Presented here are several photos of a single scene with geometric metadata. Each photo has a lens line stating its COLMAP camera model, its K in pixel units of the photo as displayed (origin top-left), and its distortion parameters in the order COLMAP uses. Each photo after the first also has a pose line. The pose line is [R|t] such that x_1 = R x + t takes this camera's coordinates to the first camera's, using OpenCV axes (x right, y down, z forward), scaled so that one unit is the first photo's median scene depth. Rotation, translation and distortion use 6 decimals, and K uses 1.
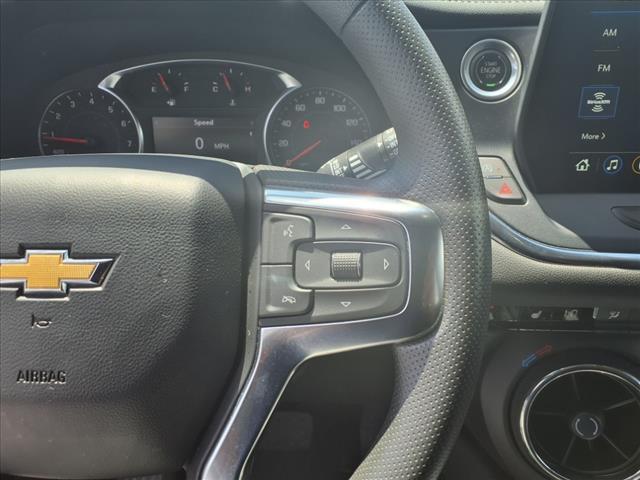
lens RADIAL K [[493.6, 0, 318.6], [0, 493.6, 237.3], [0, 0, 1]] dist [0.003743, -0.032202]
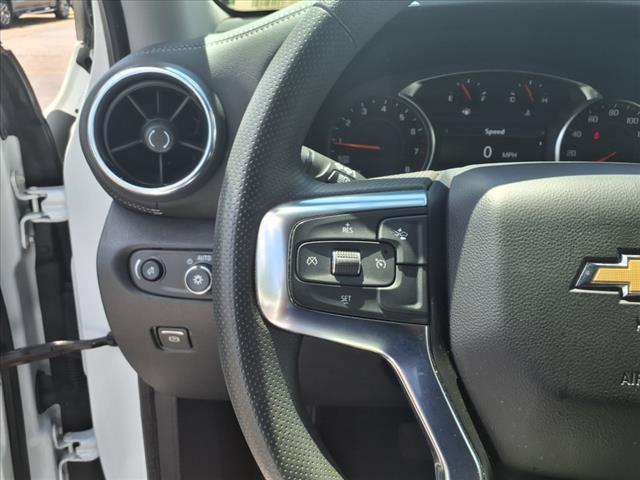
lens RADIAL K [[493.6, 0, 318.6], [0, 493.6, 237.3], [0, 0, 1]] dist [0.003743, -0.032202]
pose [[0.999717, 0.019959, -0.012937, -0.588466], [-0.020193, 0.999630, -0.018237, 0.010357], [0.012568, 0.018493, 0.999750, -0.014838]]
